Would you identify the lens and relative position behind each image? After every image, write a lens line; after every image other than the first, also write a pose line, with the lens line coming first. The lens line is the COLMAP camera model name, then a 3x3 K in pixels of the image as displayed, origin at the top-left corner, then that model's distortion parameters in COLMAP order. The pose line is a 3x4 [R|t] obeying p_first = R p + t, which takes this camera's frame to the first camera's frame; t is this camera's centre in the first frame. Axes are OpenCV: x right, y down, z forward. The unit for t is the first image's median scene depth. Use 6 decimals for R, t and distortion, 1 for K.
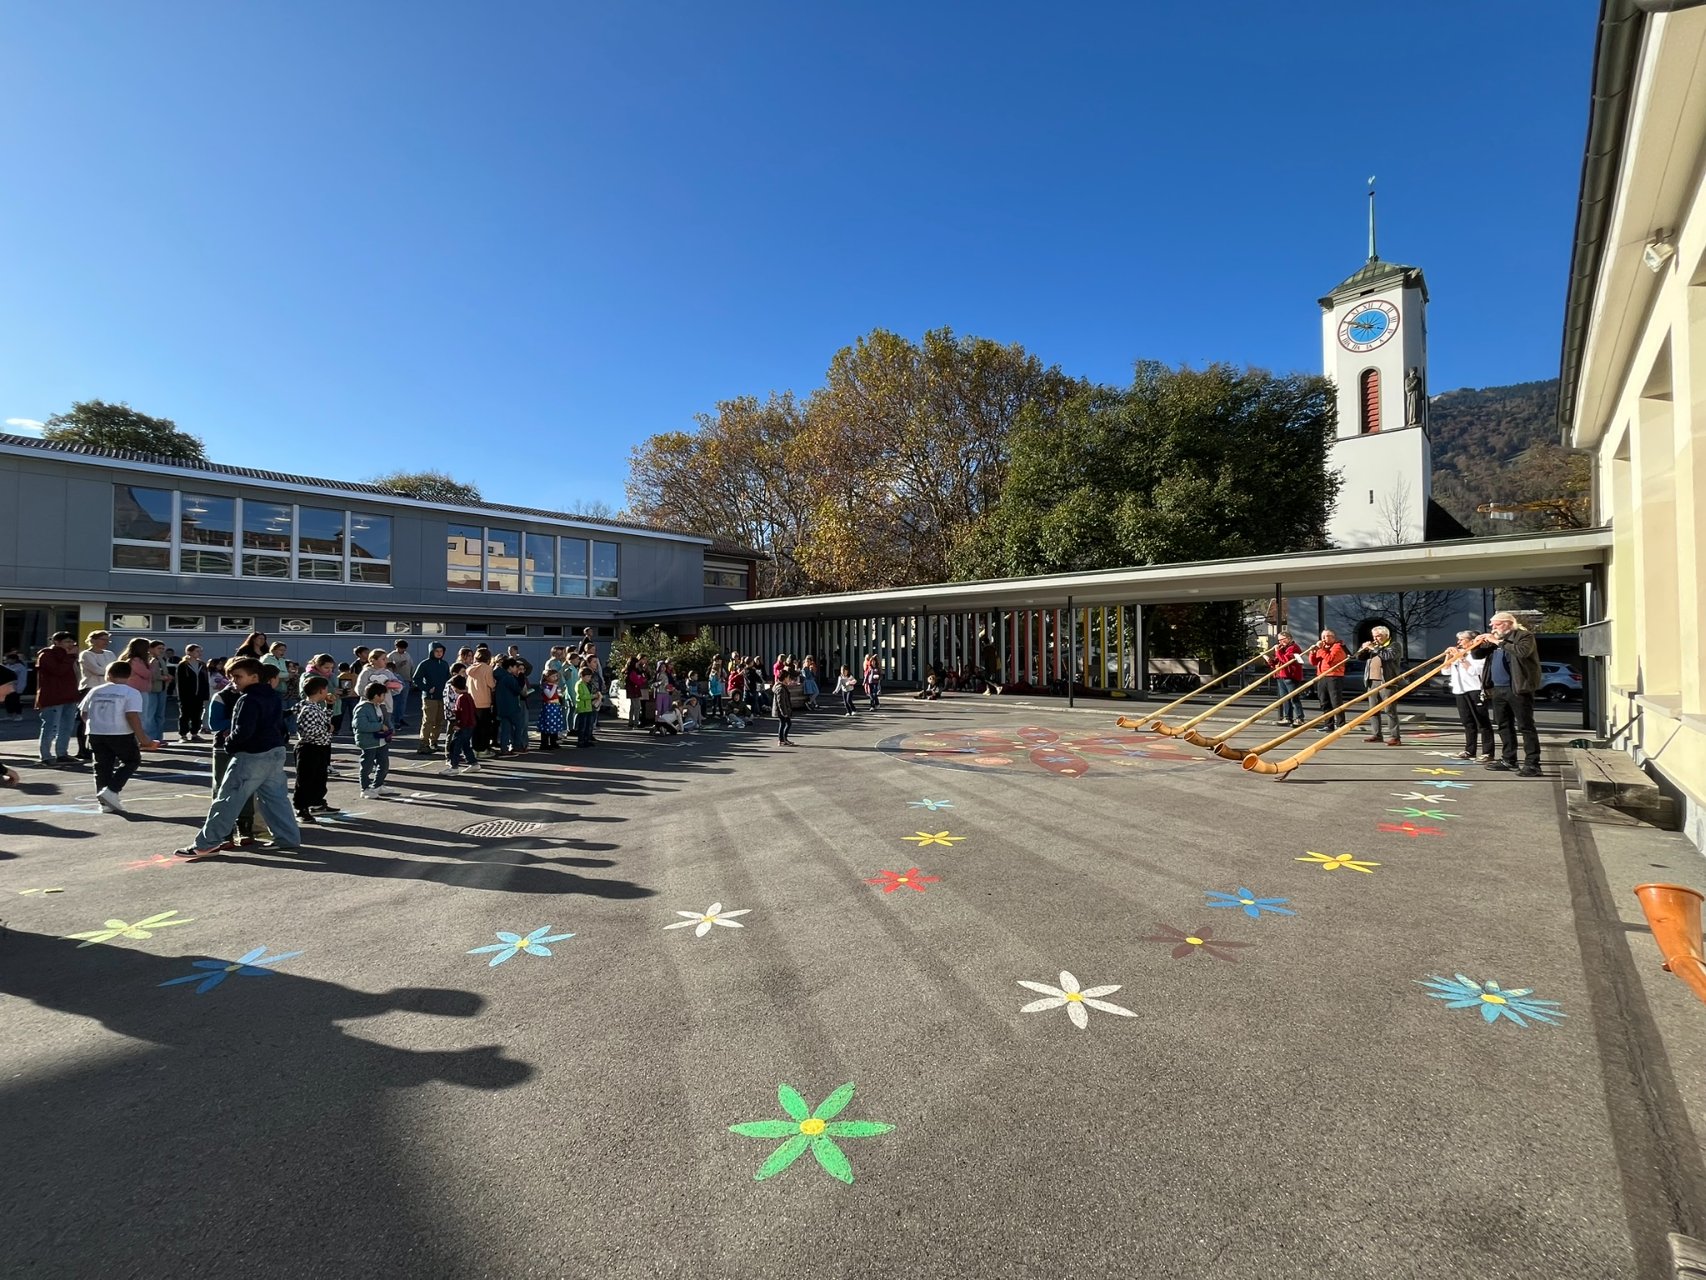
lens RADIAL K [[681.2, 0, 849.9], [0, 681.2, 635.9], [0, 0, 1]] dist [-0.000636, -0.000178]
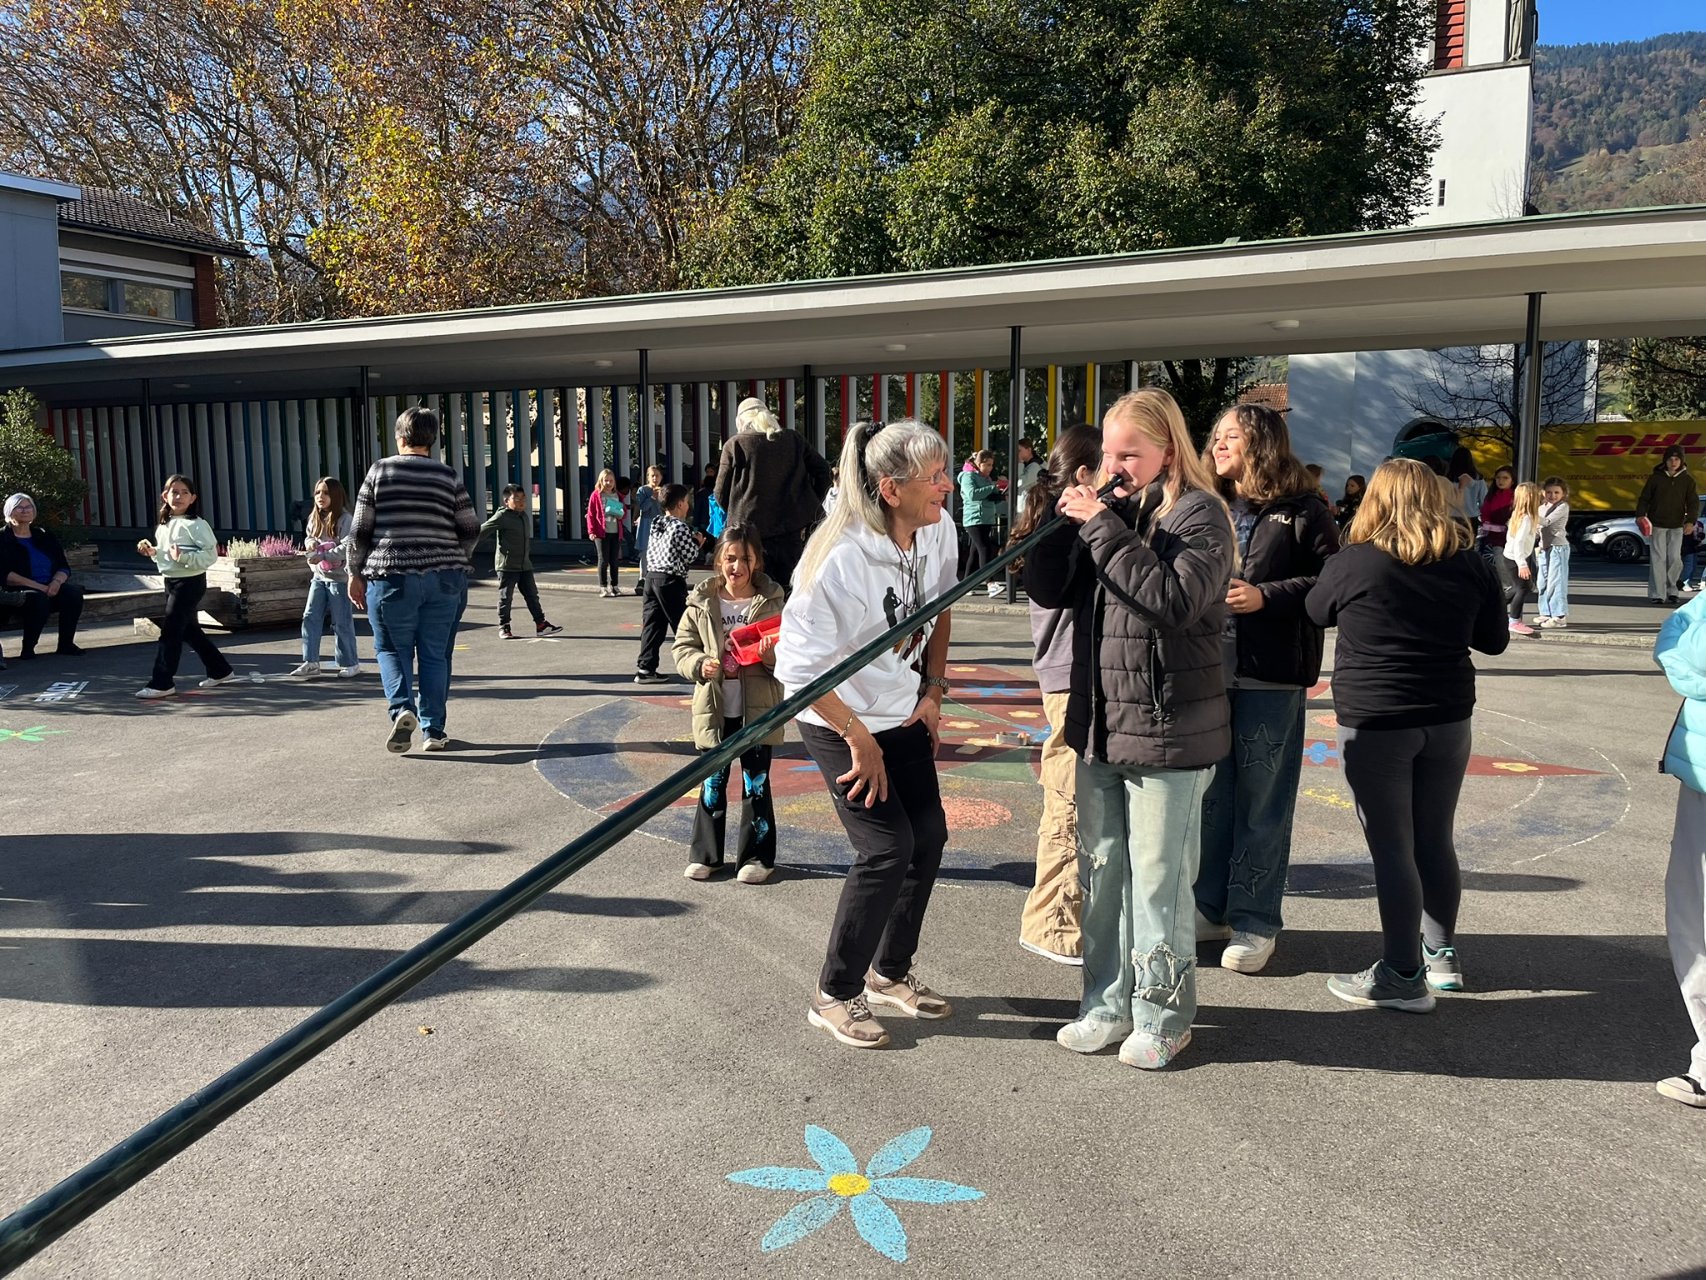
lens RADIAL K [[1293.6, 0, 845.2], [0, 1293.6, 644.7], [0, 0, 1]] dist [0.002454, -0.009352]
pose [[0.959109, -0.035255, 0.280831, 0.002640], [-0.006444, 0.989235, 0.146194, 0.006653], [-0.282962, -0.142026, 0.948557, 0.114267]]
